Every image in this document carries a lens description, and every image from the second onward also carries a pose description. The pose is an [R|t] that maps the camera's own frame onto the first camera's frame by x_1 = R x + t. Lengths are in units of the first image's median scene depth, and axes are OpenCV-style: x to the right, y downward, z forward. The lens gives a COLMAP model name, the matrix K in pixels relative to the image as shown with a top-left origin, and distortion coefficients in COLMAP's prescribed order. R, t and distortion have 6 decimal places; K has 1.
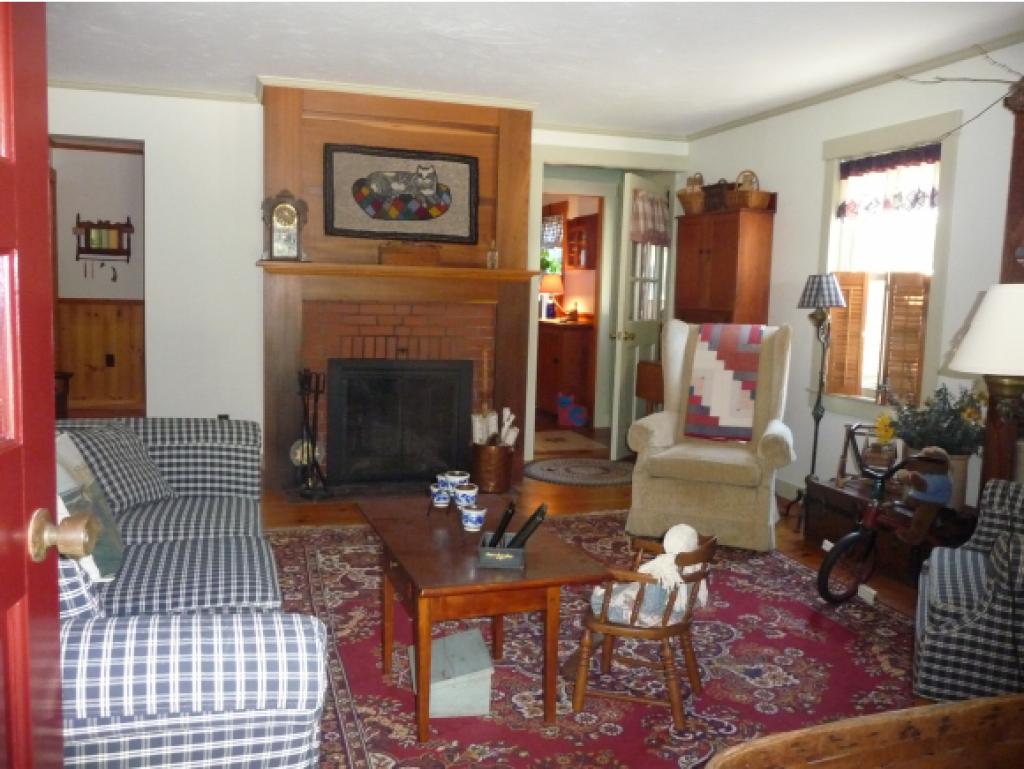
lens RADIAL K [[874.1, 0, 512.0], [0, 874.1, 384.5], [0, 0, 1]] dist [-0.019760, 0.009688]
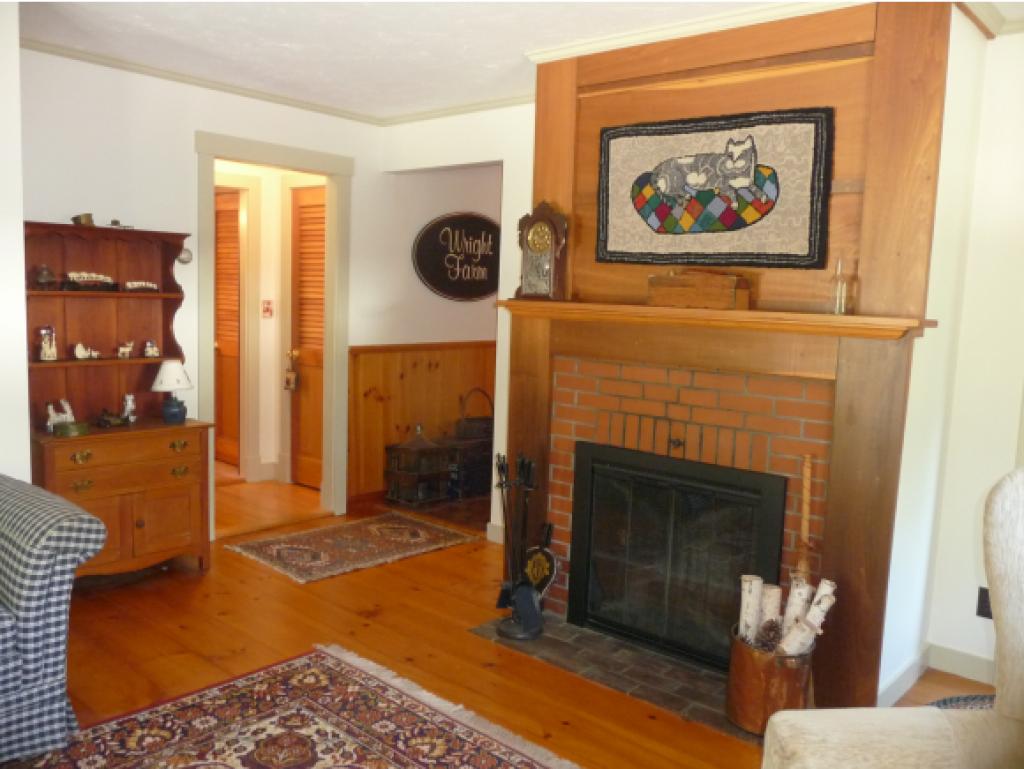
lens RADIAL K [[874.1, 0, 512.0], [0, 874.1, 384.5], [0, 0, 1]] dist [-0.019760, 0.009688]
pose [[0.514518, 0.081795, -0.853569, 0.339380], [-0.112041, 0.993319, 0.027650, -0.084565], [0.850128, 0.081409, 0.520245, 0.578545]]
